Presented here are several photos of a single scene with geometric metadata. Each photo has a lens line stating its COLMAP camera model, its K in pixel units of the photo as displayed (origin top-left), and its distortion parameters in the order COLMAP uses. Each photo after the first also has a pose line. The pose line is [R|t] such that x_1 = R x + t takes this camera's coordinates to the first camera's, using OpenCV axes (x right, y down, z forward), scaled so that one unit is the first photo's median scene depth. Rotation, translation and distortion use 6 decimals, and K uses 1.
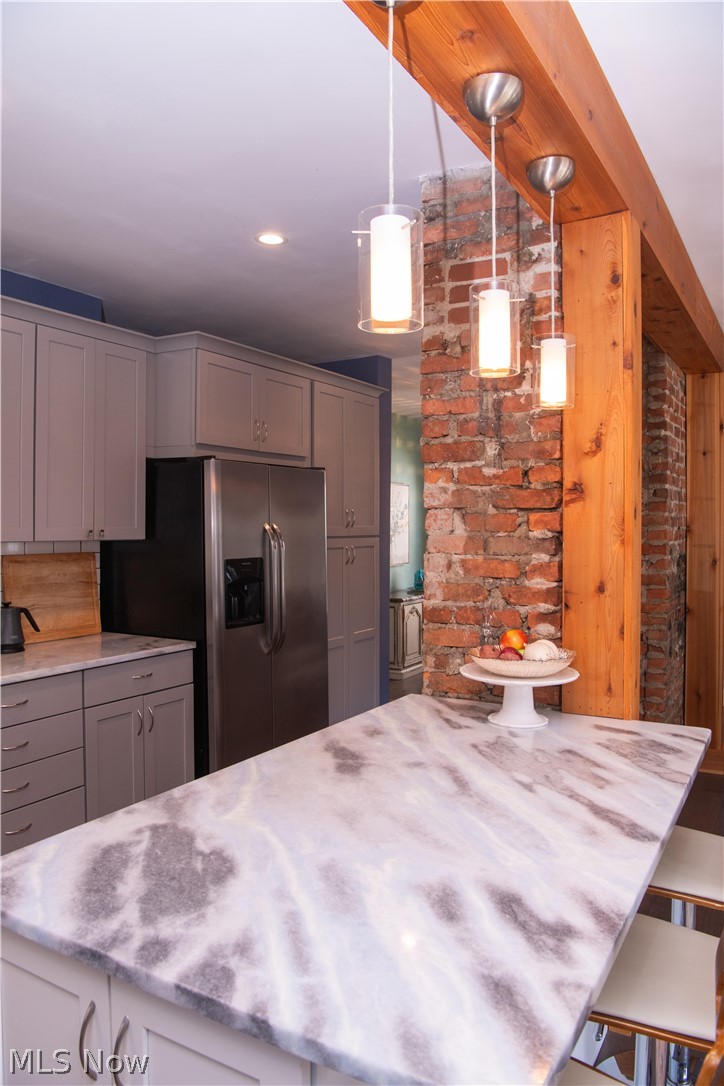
lens RADIAL K [[754.5, 0, 365.2], [0, 754.5, 517.2], [0, 0, 1]] dist [-0.056656, 0.004803]
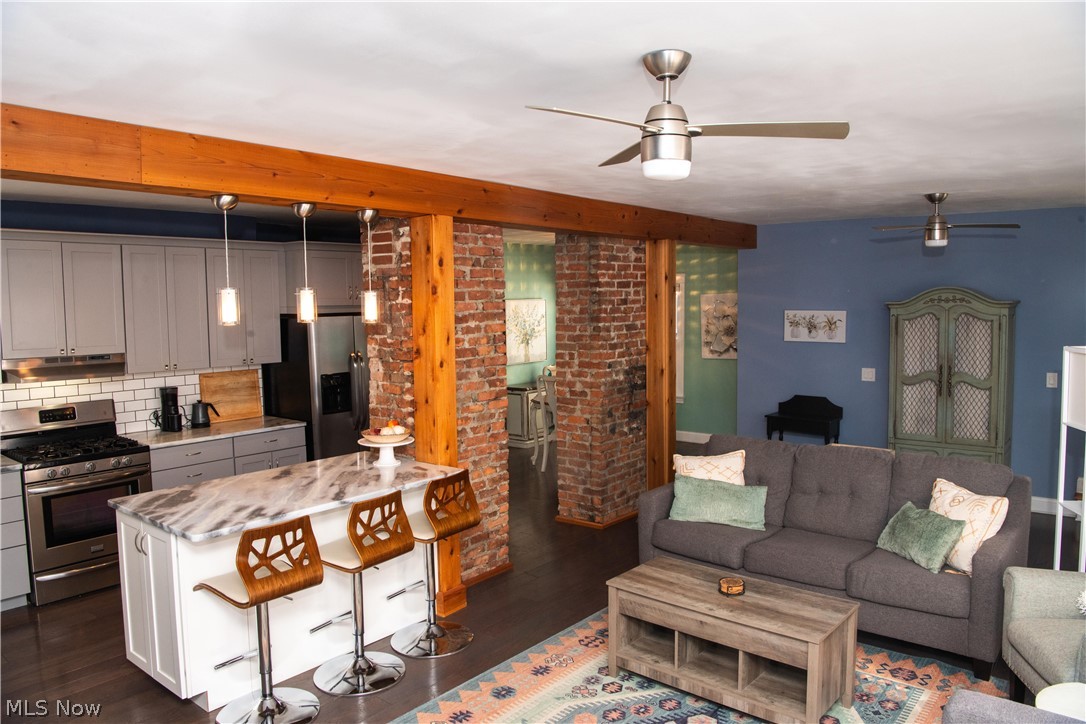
lens RADIAL K [[721.5, 0, 543.0], [0, 721.5, 362.0], [0, 0, 1]] dist [-0.062981, 0.003761]
pose [[0.989088, -0.004644, -0.147252, 0.816516], [0.018085, 0.995771, 0.090076, -0.162768], [0.146211, -0.091756, 0.984989, -0.786810]]
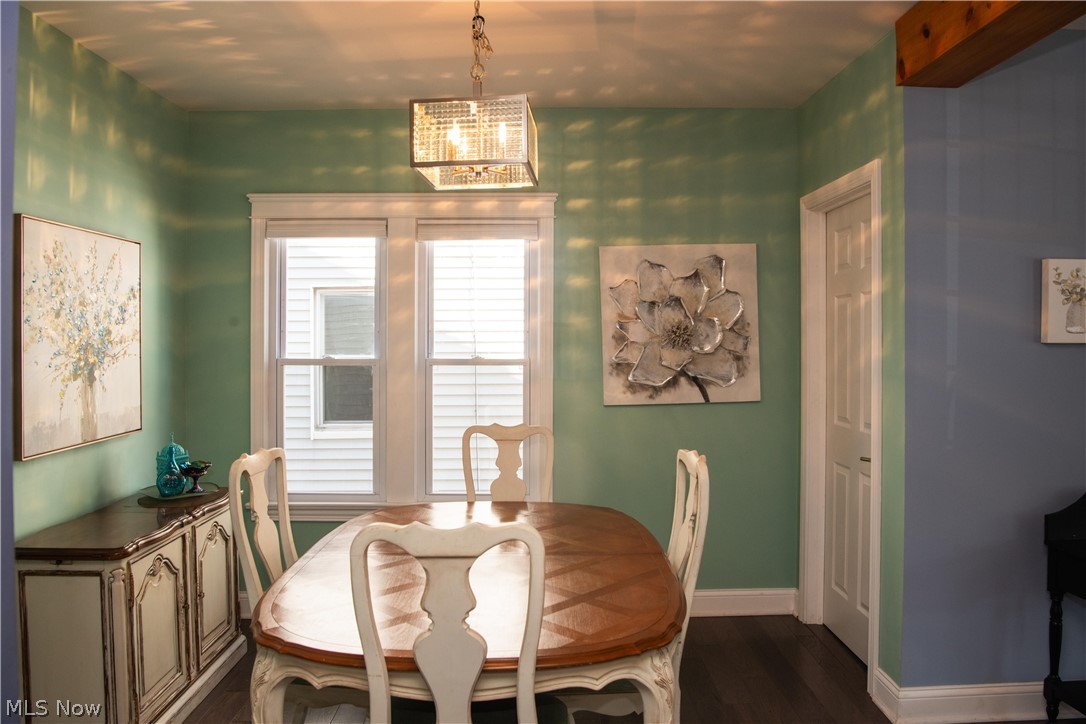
lens RADIAL K [[777.5, 0, 542.2], [0, 777.5, 345.9], [0, 0, 1]] dist [-0.062543, 0.000843]
pose [[0.855070, -0.009869, 0.518419, 0.100051], [0.001120, 0.999852, 0.017186, 0.027053], [-0.518512, -0.014115, 0.854954, 1.815709]]
